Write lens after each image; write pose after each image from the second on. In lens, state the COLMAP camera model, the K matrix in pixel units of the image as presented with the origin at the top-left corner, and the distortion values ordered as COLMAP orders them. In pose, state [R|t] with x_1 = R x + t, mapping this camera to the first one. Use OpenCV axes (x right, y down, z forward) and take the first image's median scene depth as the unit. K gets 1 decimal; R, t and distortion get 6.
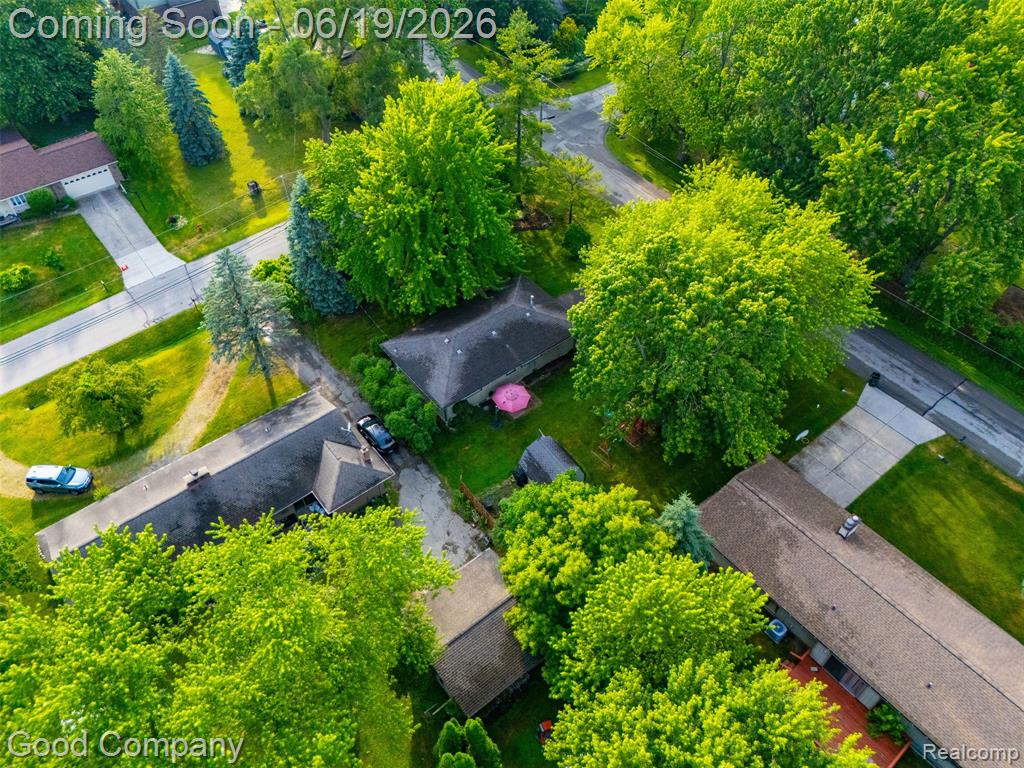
lens RADIAL K [[753.8, 0, 515.7], [0, 753.8, 386.8], [0, 0, 1]] dist [0.068848, -0.066790]
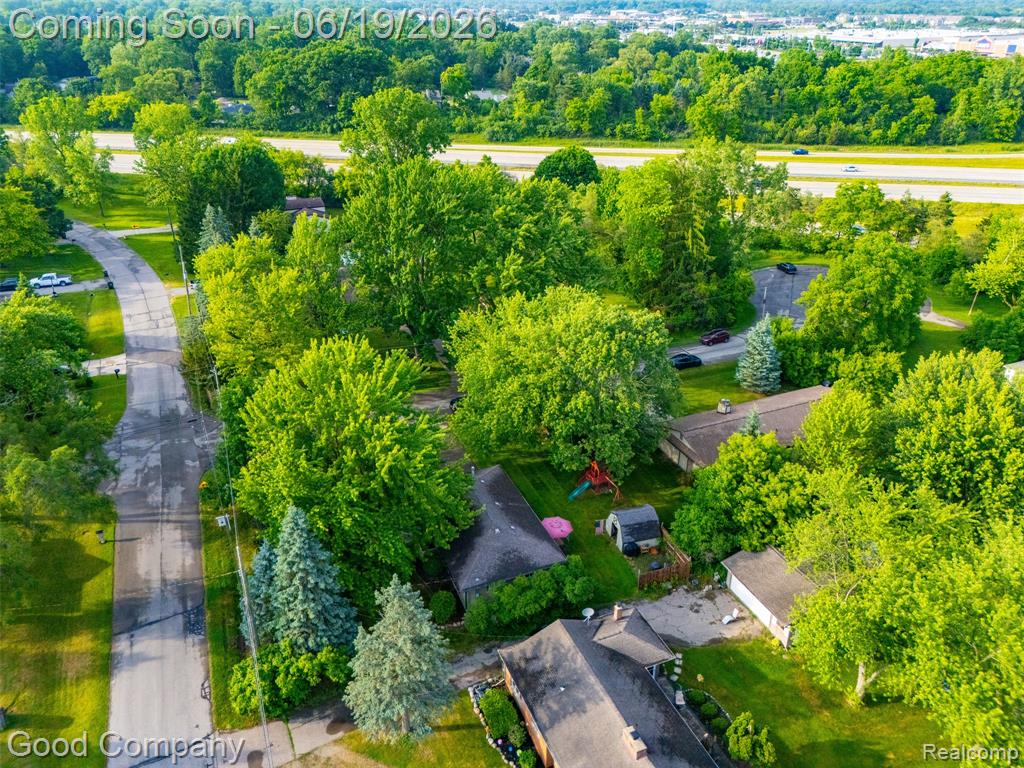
lens RADIAL K [[753.8, 0, 514.2], [0, 753.8, 385.3], [0, 0, 1]] dist [0.068848, -0.066790]
pose [[0.272407, -0.436231, 0.857611, -0.823983], [0.711252, 0.691579, 0.125858, -0.291477], [-0.648009, 0.575693, 0.498661, 0.357439]]
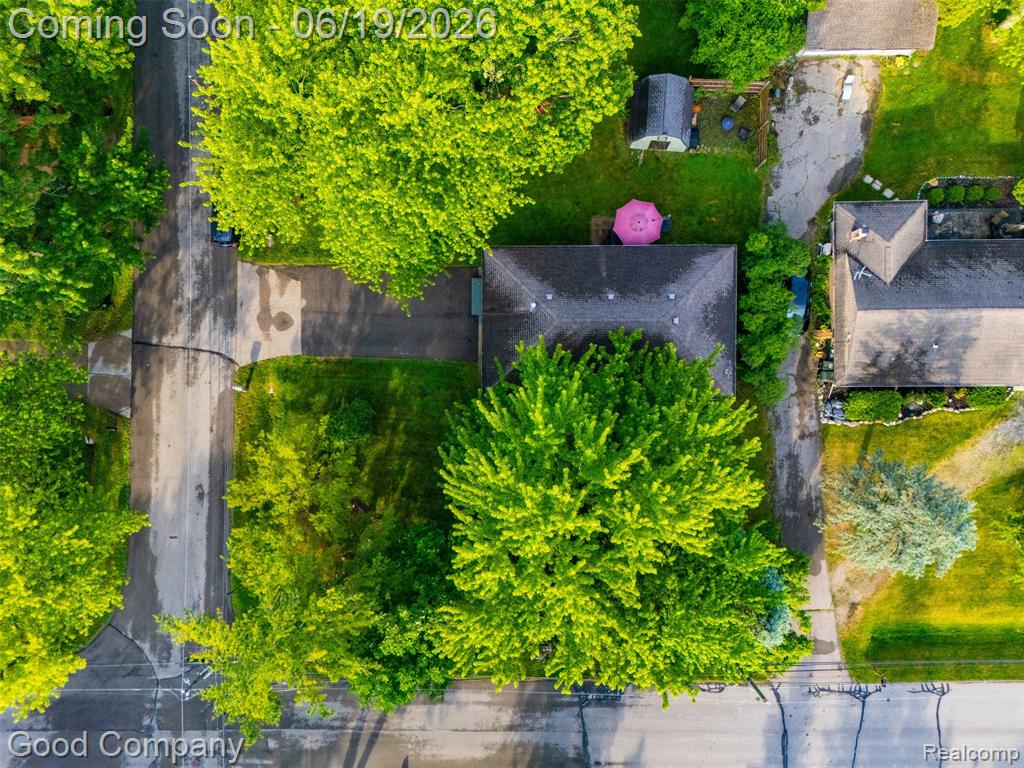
lens RADIAL K [[753.8, 0, 512.0], [0, 753.8, 384.3], [0, 0, 1]] dist [0.068848, -0.066790]
pose [[-0.784009, -0.620353, 0.022181, -0.022220], [0.477938, -0.580451, 0.659281, -0.615474], [-0.396112, 0.527483, 0.751569, 0.529031]]
